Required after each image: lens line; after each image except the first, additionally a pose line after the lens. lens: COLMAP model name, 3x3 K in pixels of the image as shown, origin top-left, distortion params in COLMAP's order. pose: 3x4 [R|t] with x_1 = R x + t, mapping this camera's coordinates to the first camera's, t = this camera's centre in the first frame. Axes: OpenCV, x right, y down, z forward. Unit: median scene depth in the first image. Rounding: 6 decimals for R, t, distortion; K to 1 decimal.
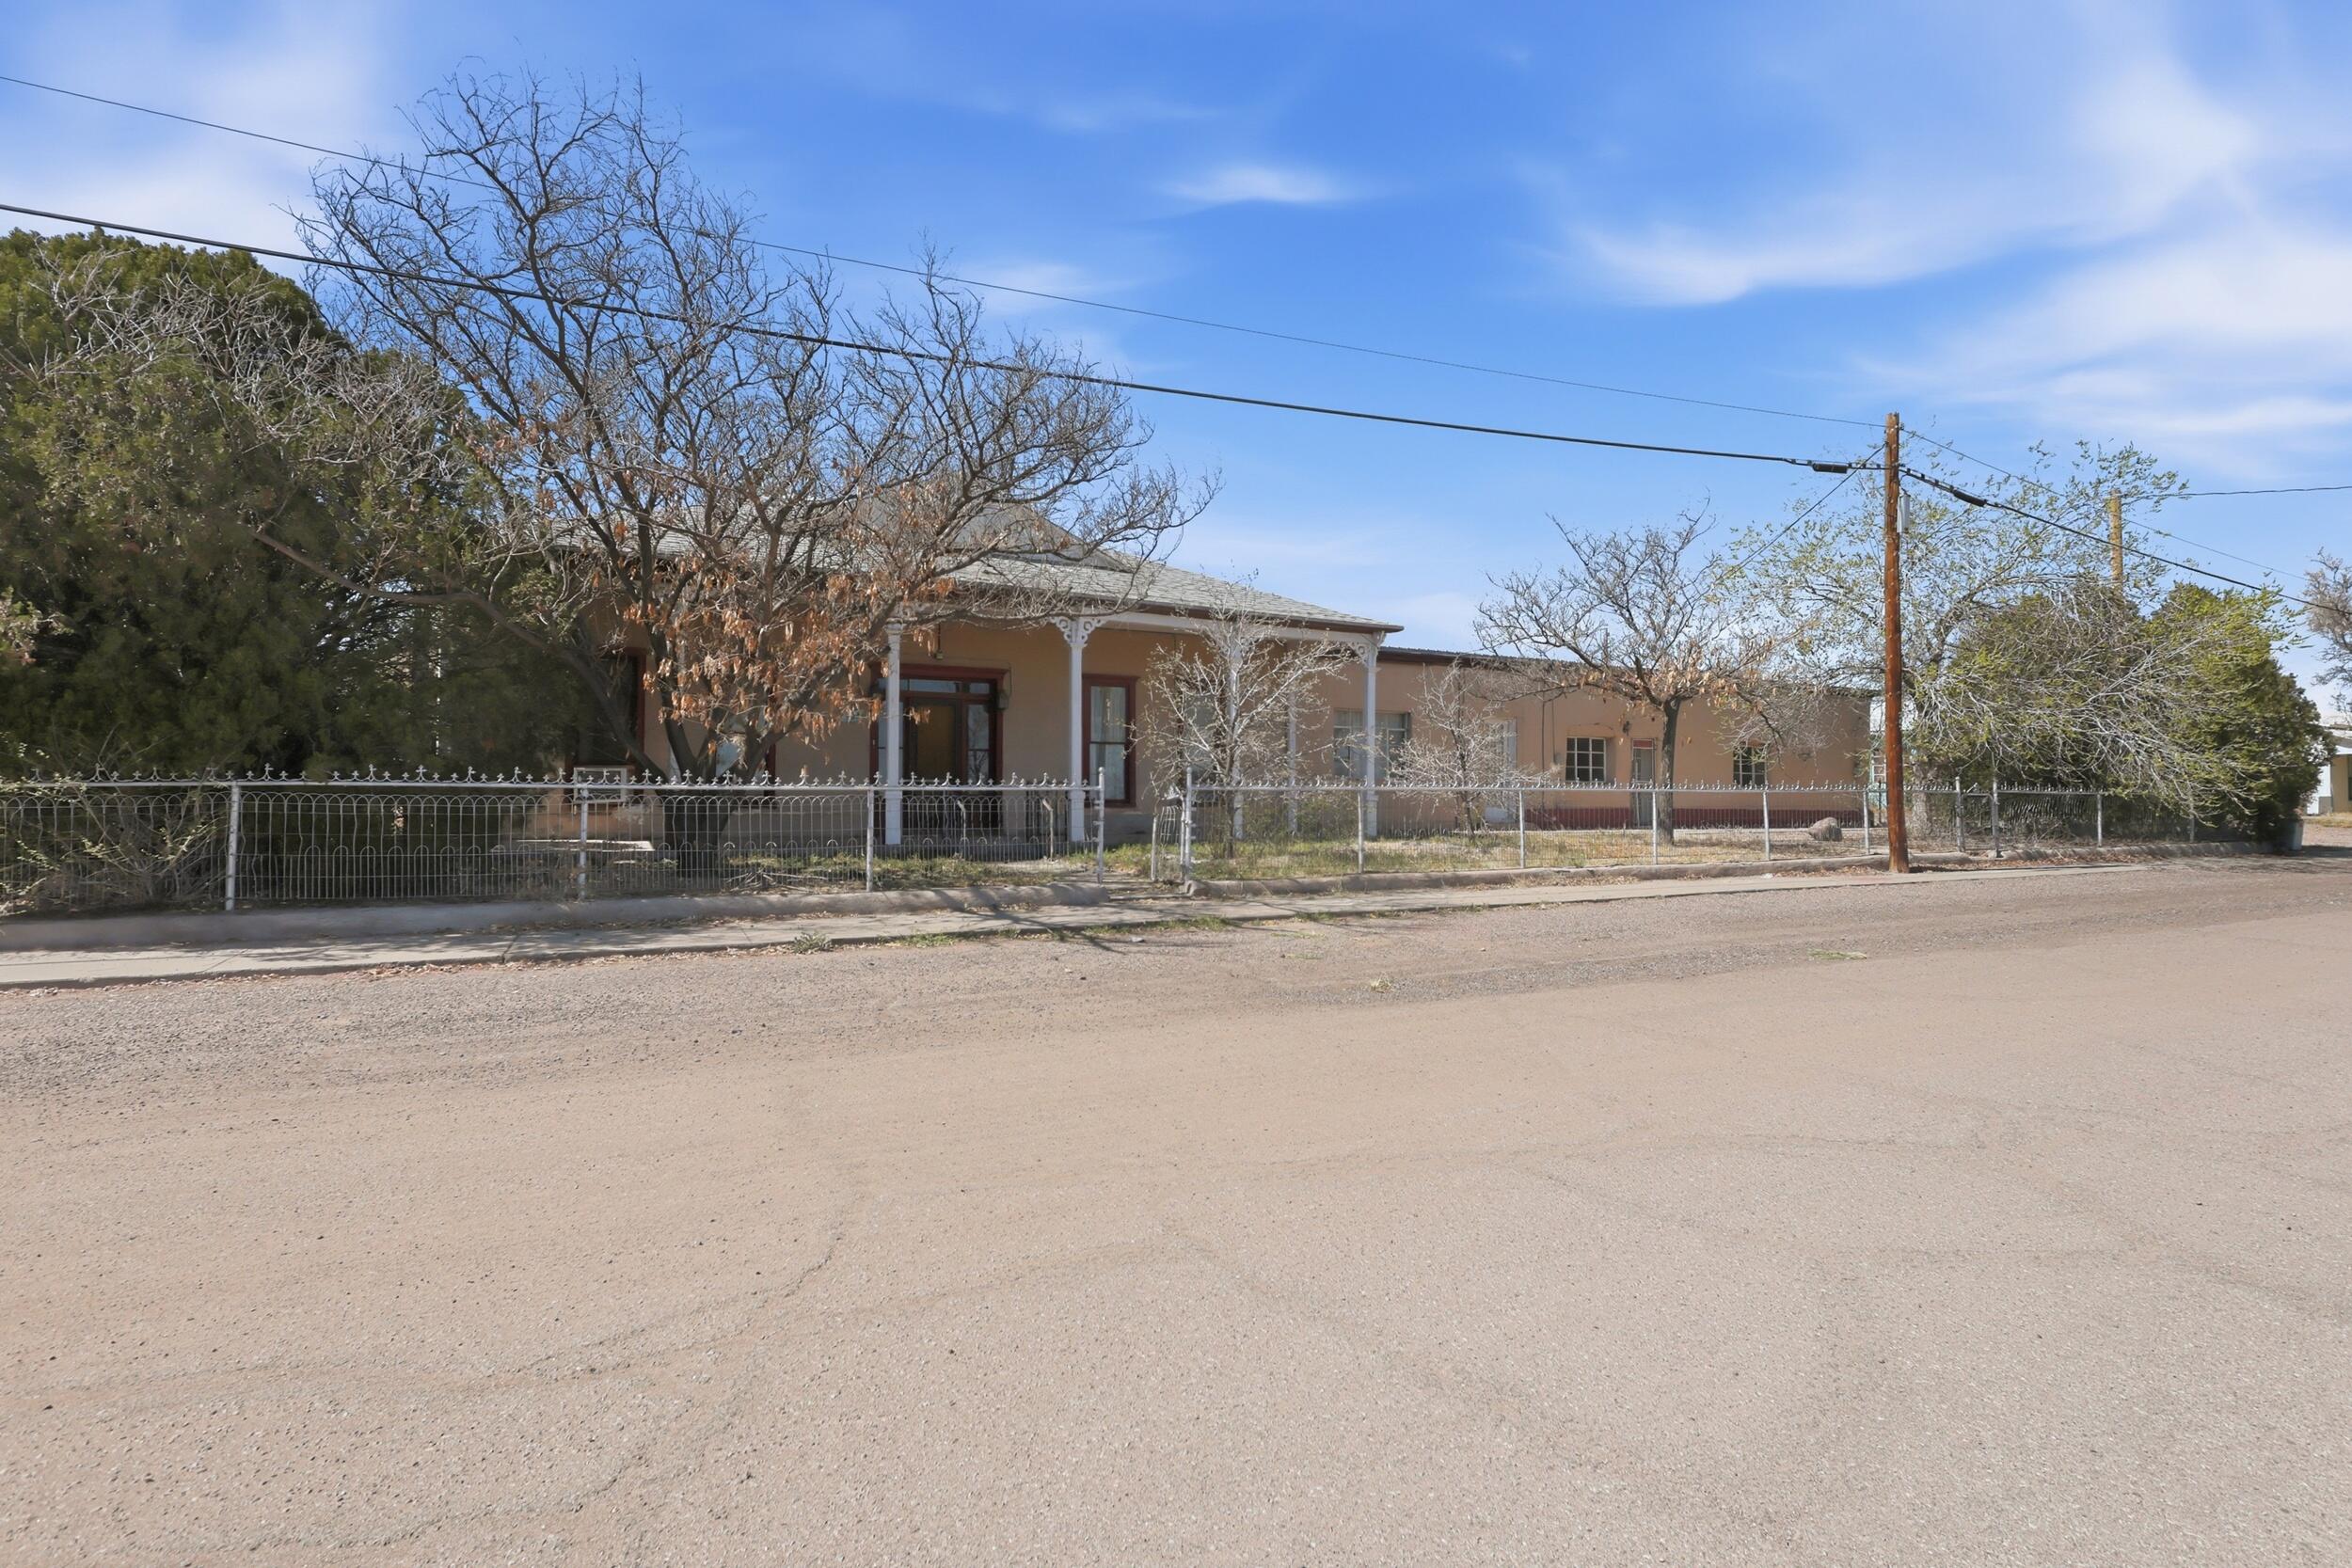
lens RADIAL K [[1144.6, 0, 1161.0], [0, 1144.6, 752.6], [0, 0, 1]] dist [-0.001918, -0.000257]
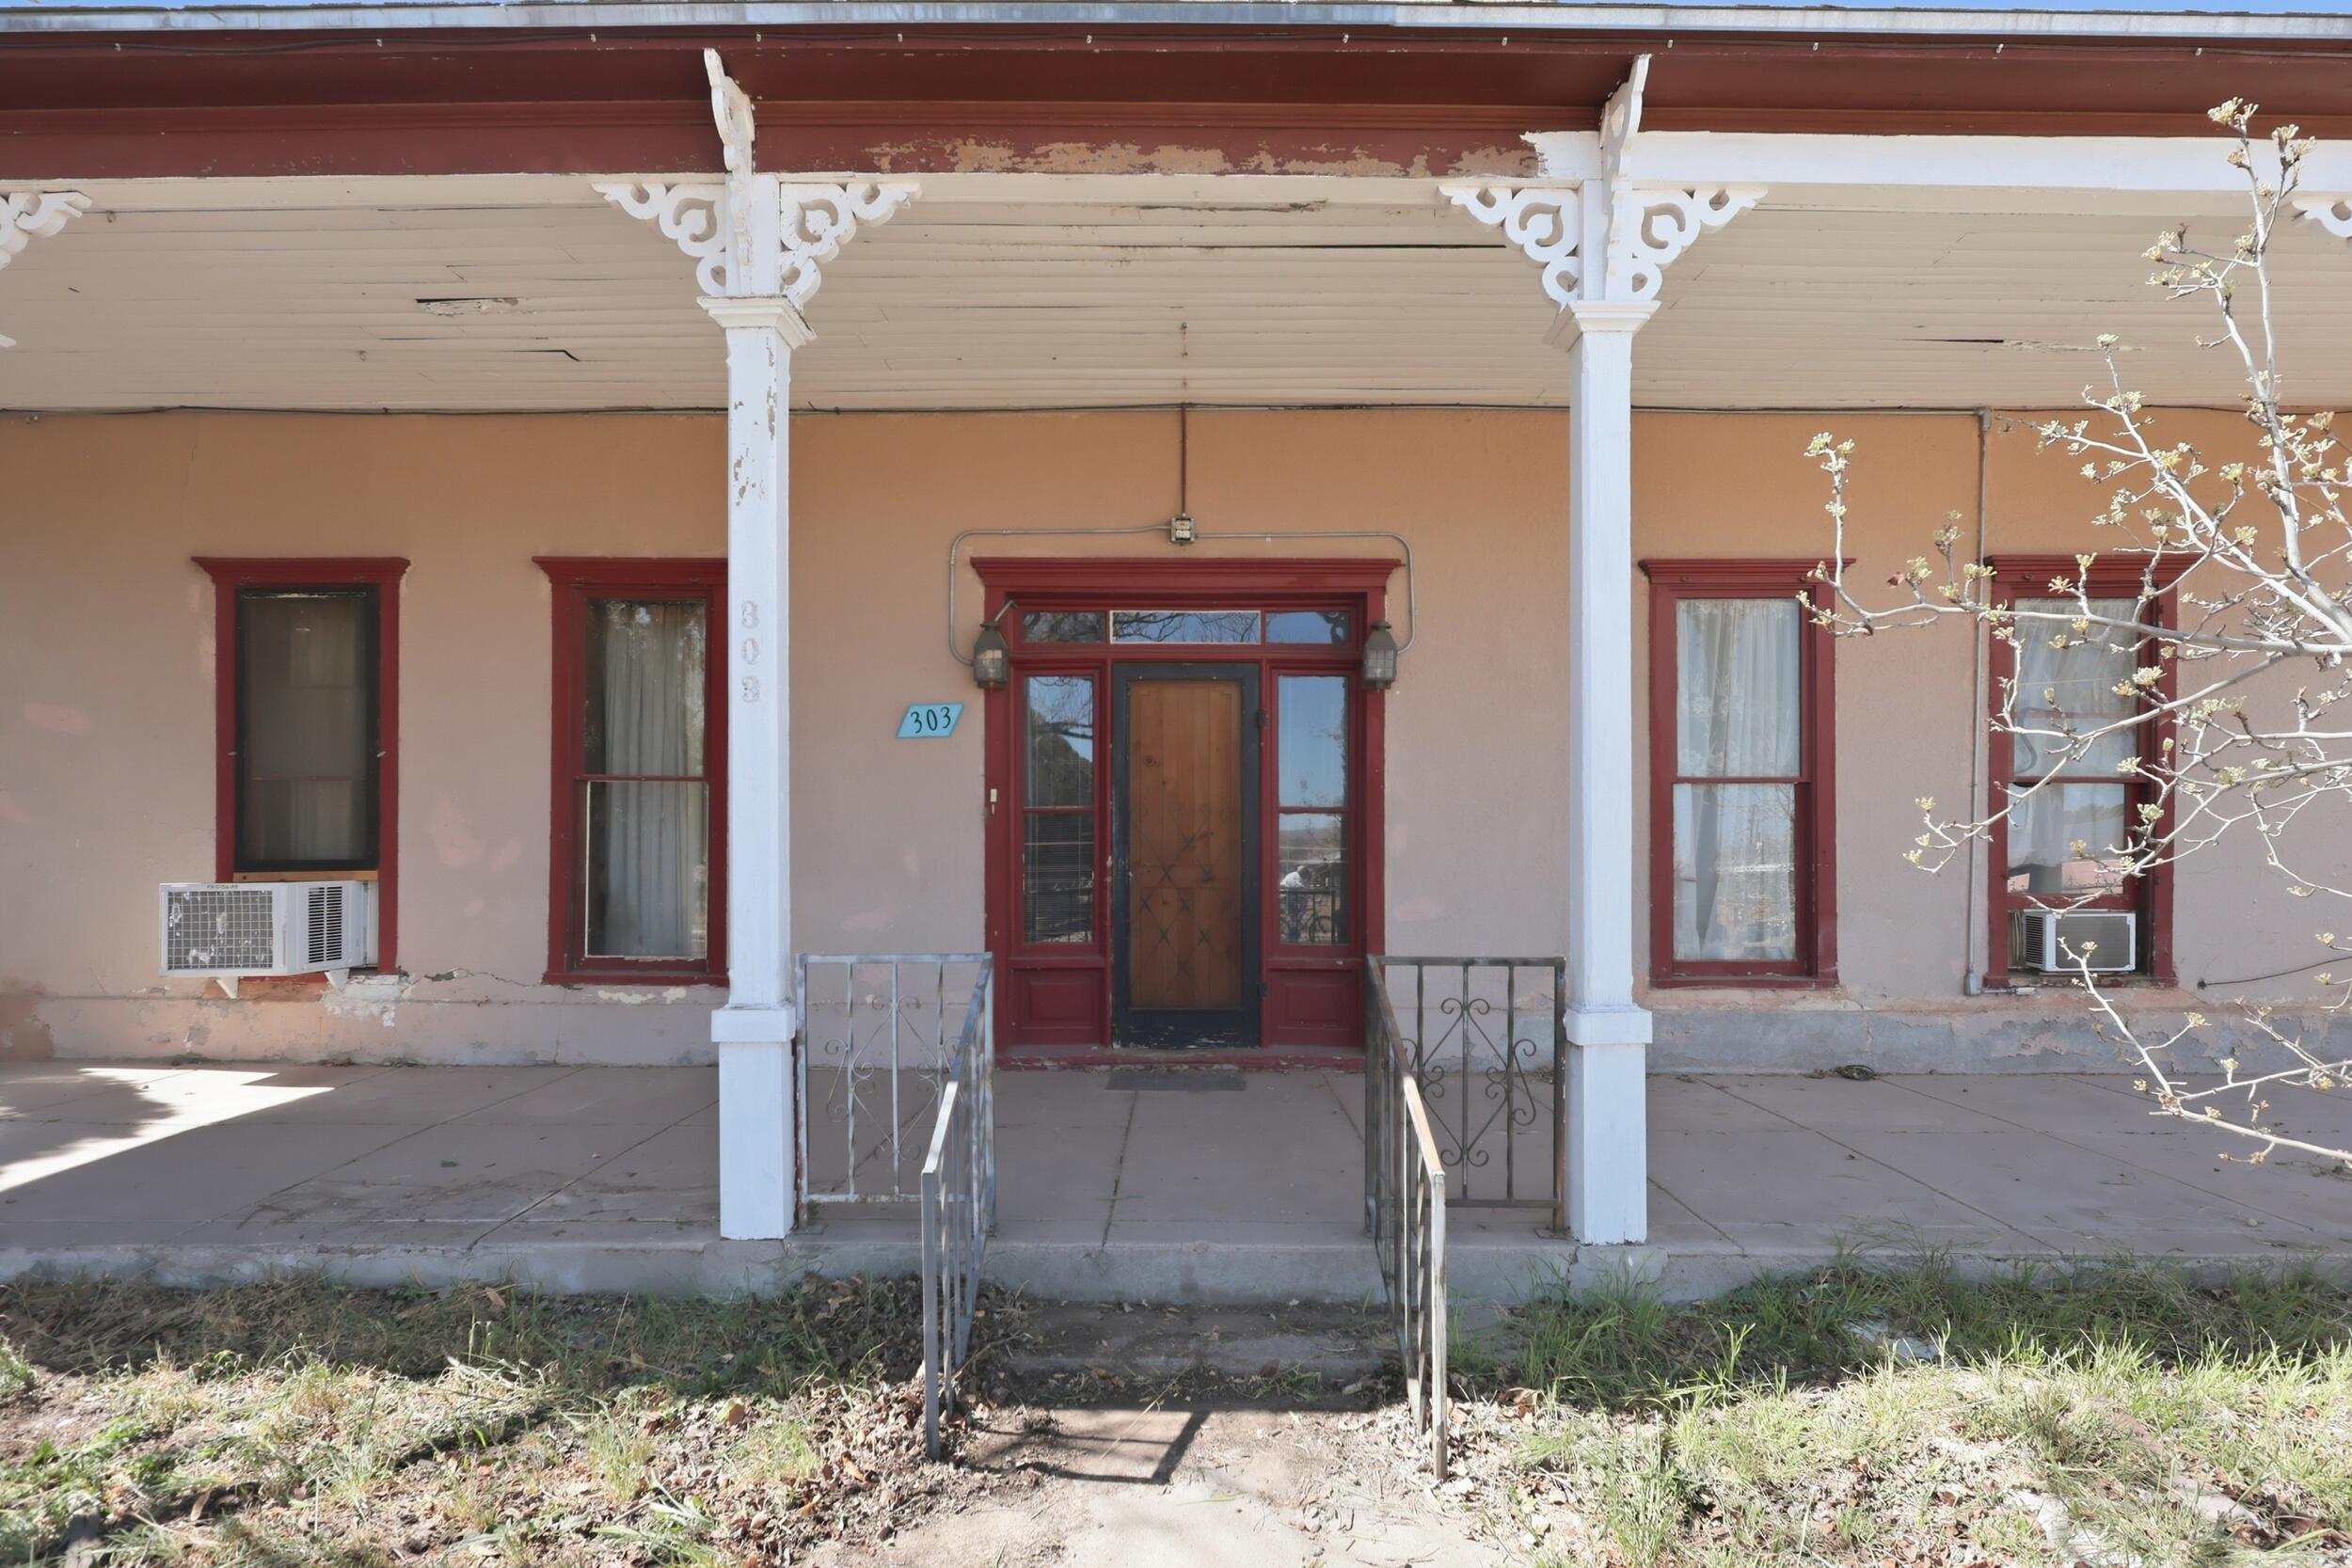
lens RADIAL K [[1106.7, 0, 1174.4], [0, 1106.7, 846.4], [0, 0, 1]] dist [-0.010432, -0.000078]
pose [[0.883957, -0.000005, -0.467569, -0.048851], [0.018365, 0.999229, 0.034709, -0.003713], [0.467208, -0.039268, 0.883275, 0.777172]]
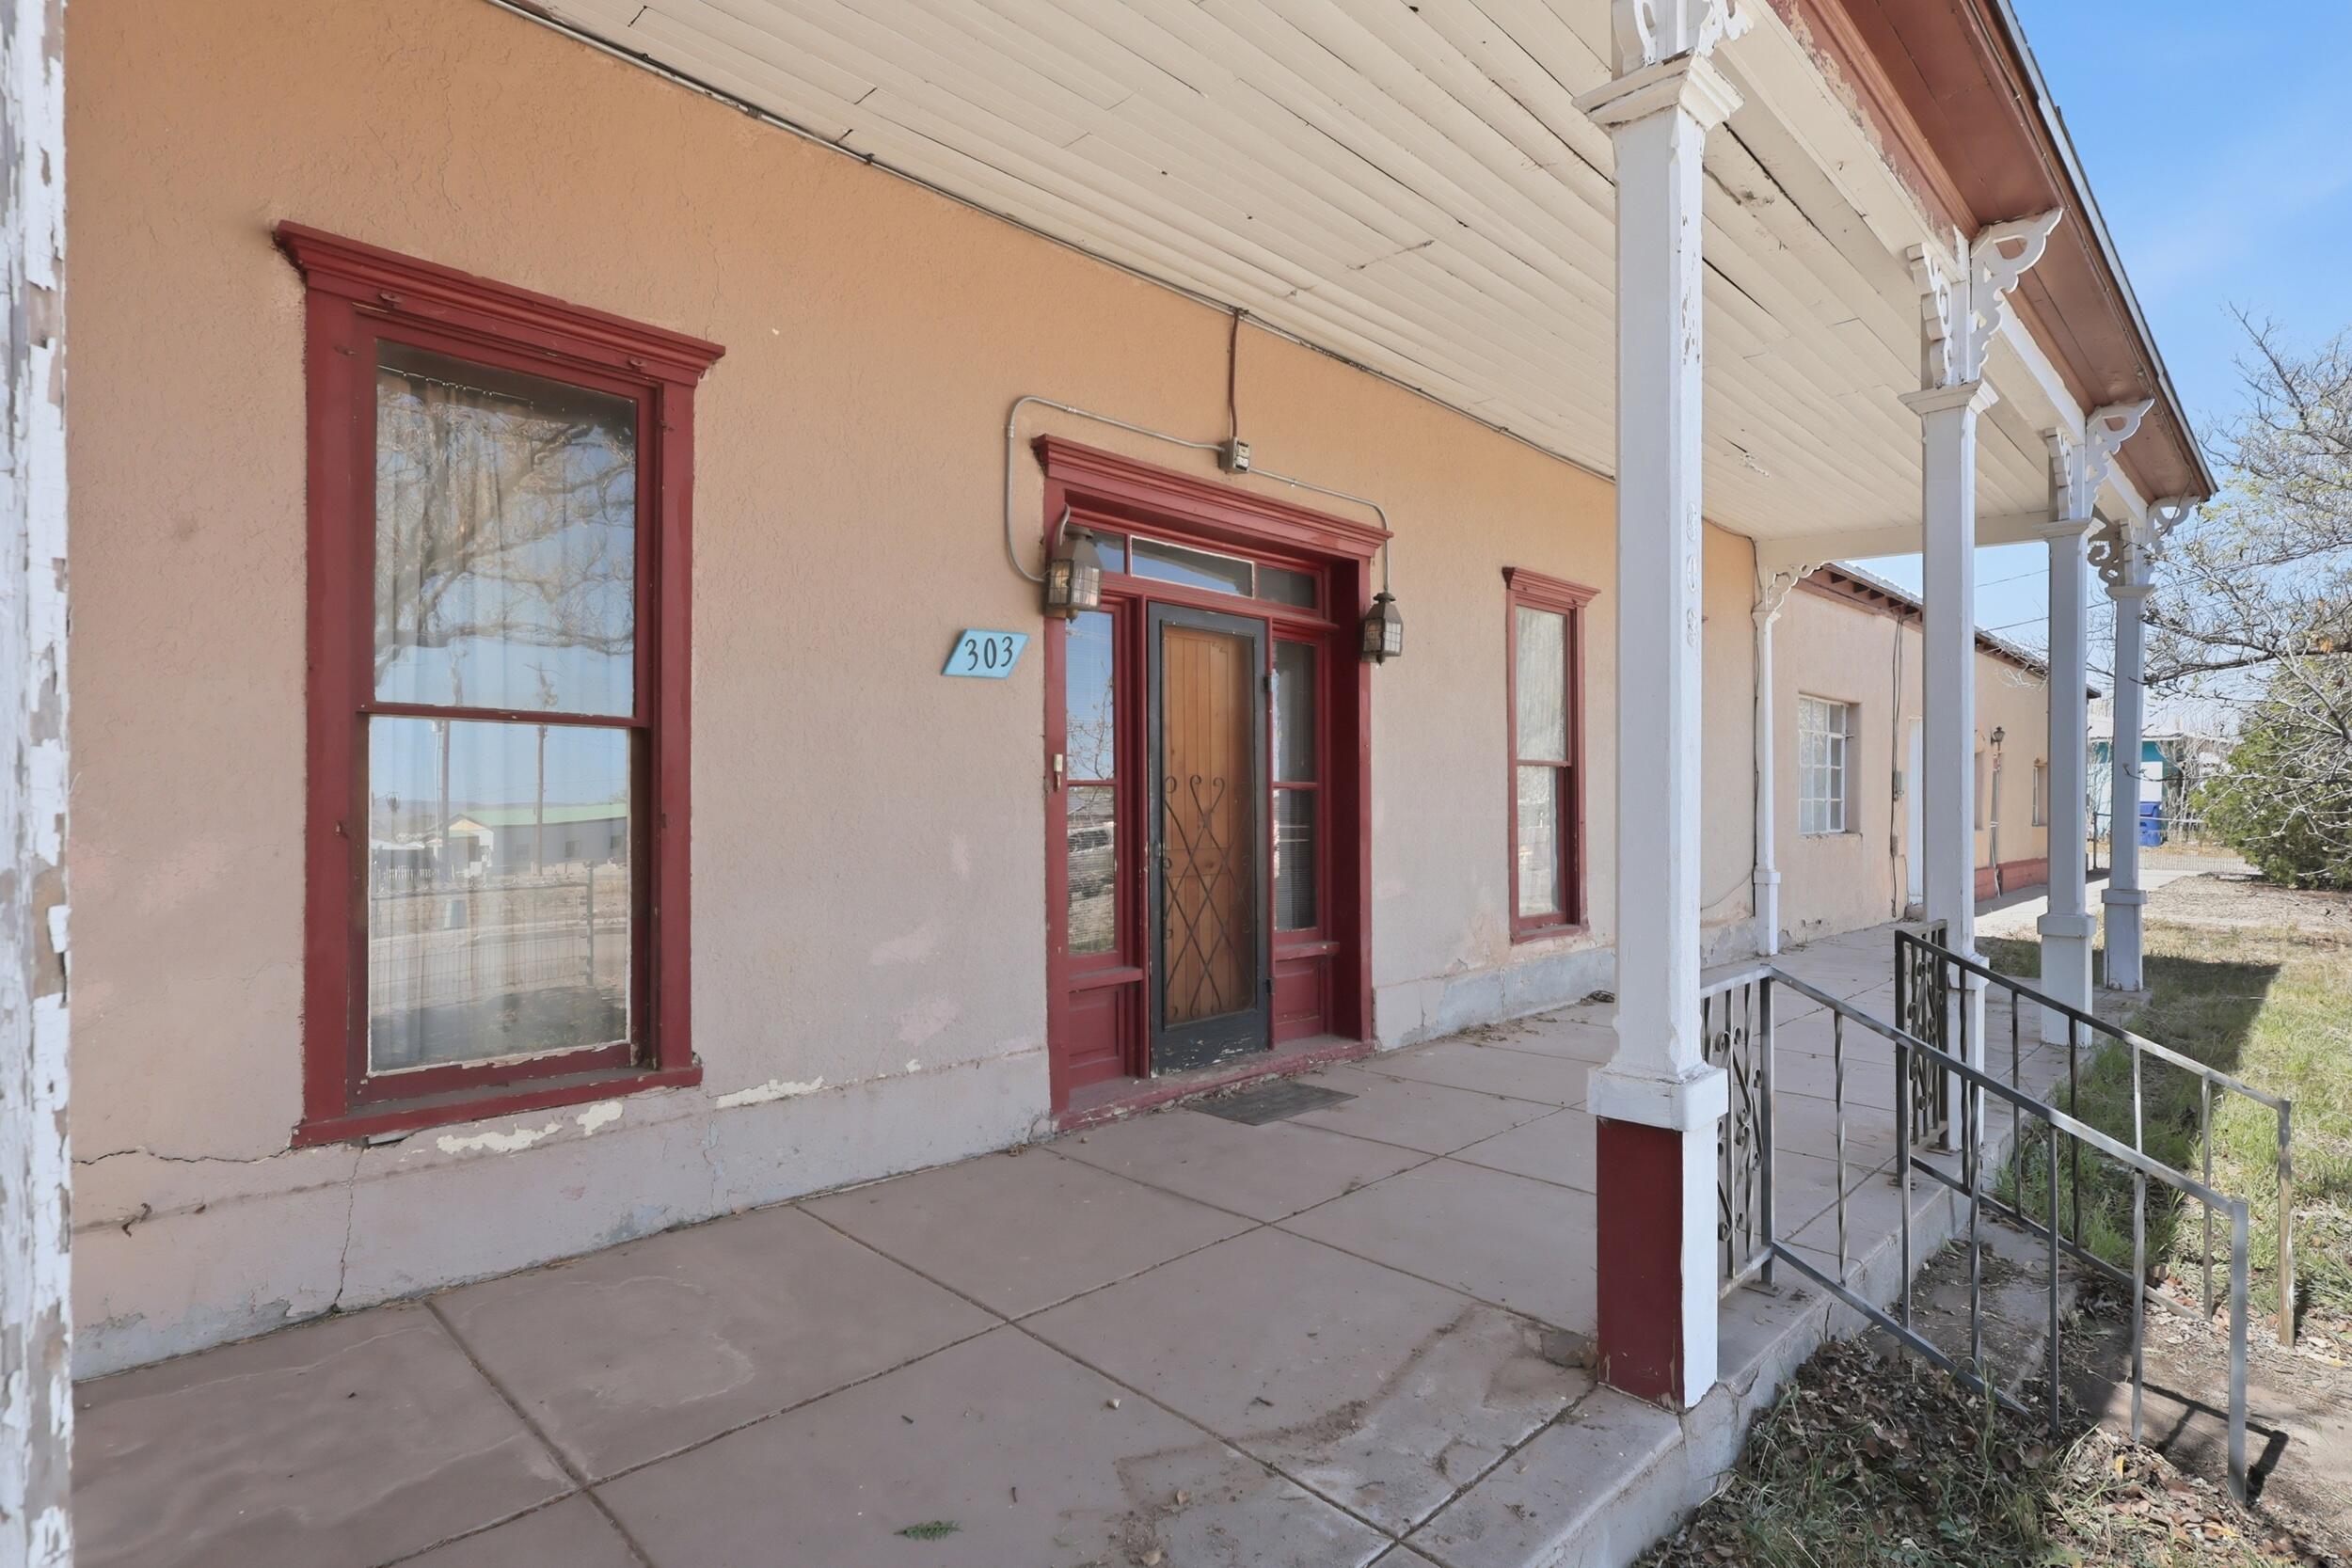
lens RADIAL K [[1140.6, 0, 1175.1], [0, 1140.6, 817.0], [0, 0, 1]] dist [-0.001136, 0.000283]
pose [[0.961825, -0.013411, 0.273337, -0.316763], [0.001983, 0.999114, 0.042045, -0.007333], [-0.273659, -0.039898, 0.960999, 0.796638]]
